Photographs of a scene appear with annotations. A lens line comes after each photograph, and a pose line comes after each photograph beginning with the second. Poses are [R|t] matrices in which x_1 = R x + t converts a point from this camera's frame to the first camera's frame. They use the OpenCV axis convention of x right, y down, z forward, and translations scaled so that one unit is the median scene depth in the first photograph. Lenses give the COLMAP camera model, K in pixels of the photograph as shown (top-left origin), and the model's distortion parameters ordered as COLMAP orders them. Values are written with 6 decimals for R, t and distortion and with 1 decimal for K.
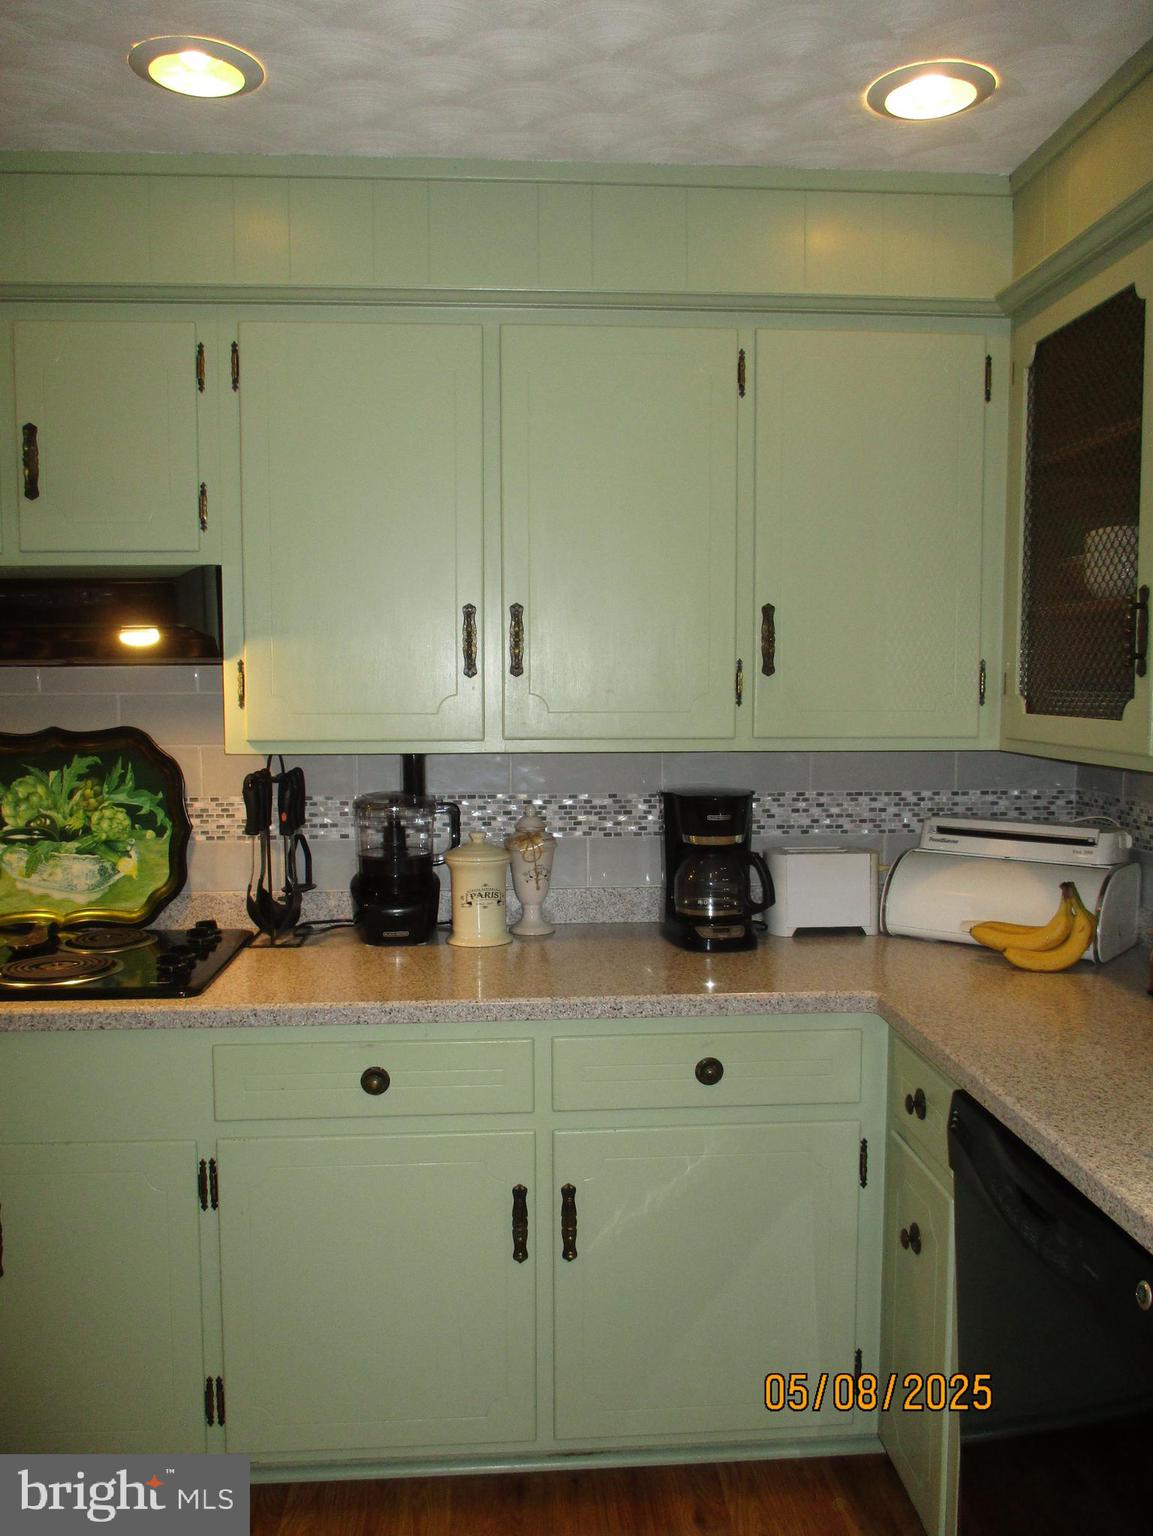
lens RADIAL K [[1281.8, 0, 581.0], [0, 1281.8, 772.3], [0, 0, 1]] dist [-0.025882, 0.006341]
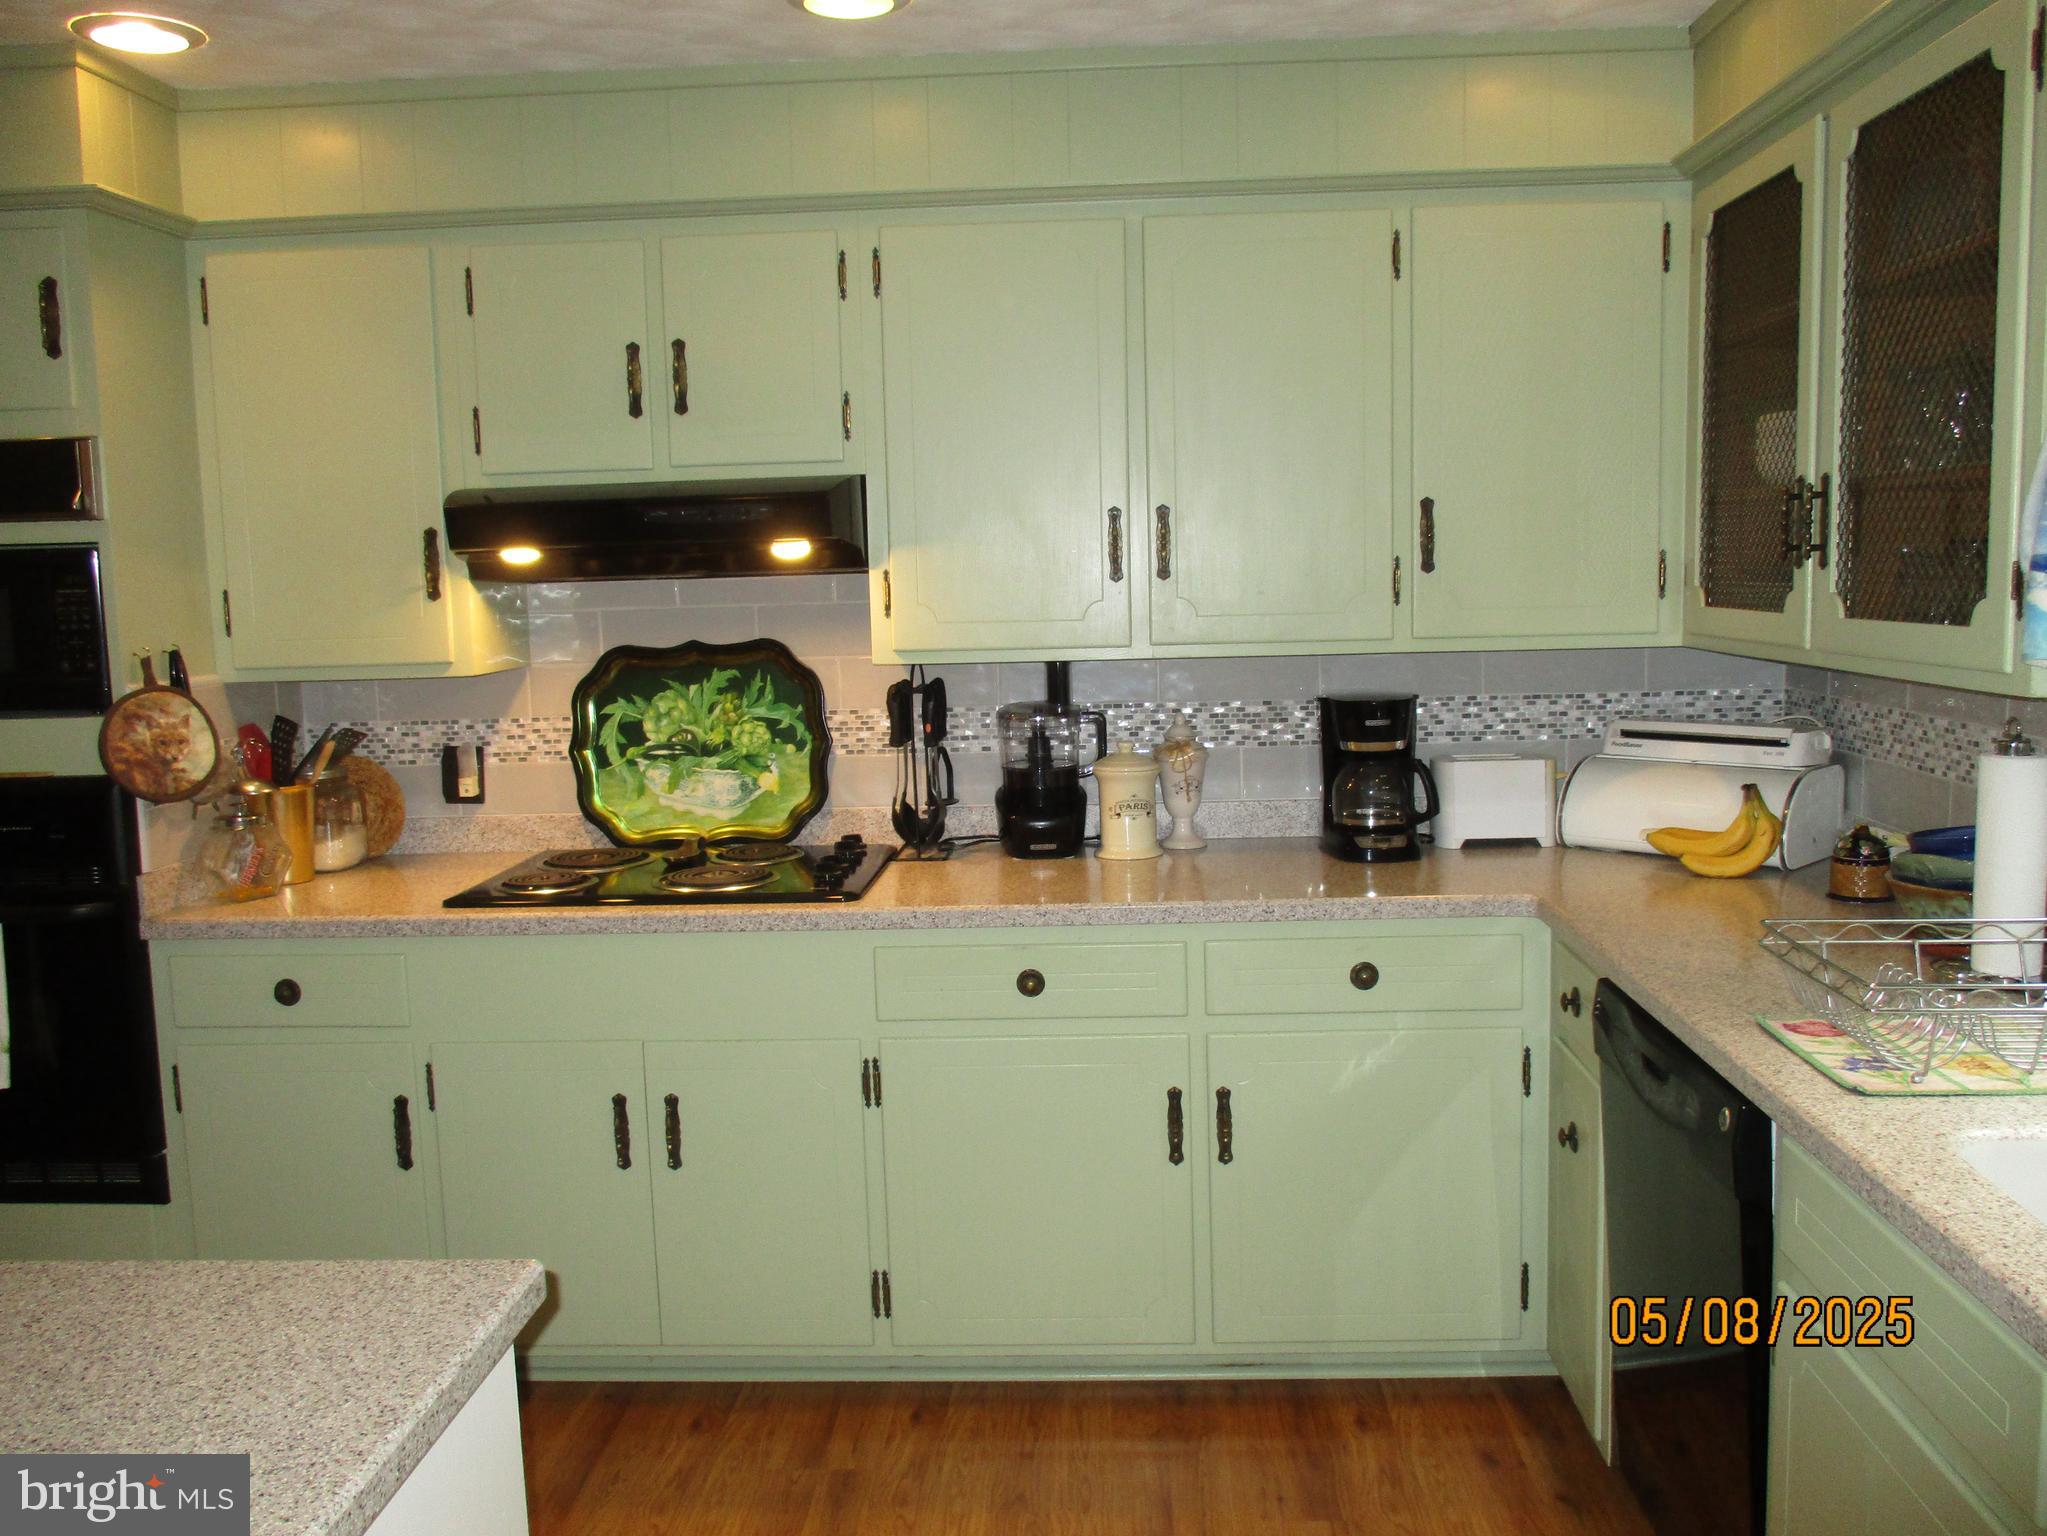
lens RADIAL K [[1708.2, 0, 1028.8], [0, 1708.2, 752.6], [0, 0, 1]] dist [-0.025882, 0.006341]
pose [[0.992100, -0.010937, -0.124973, 0.007581], [0.015549, 0.999231, 0.035994, 0.007780], [0.124483, -0.037653, 0.991507, -0.285086]]
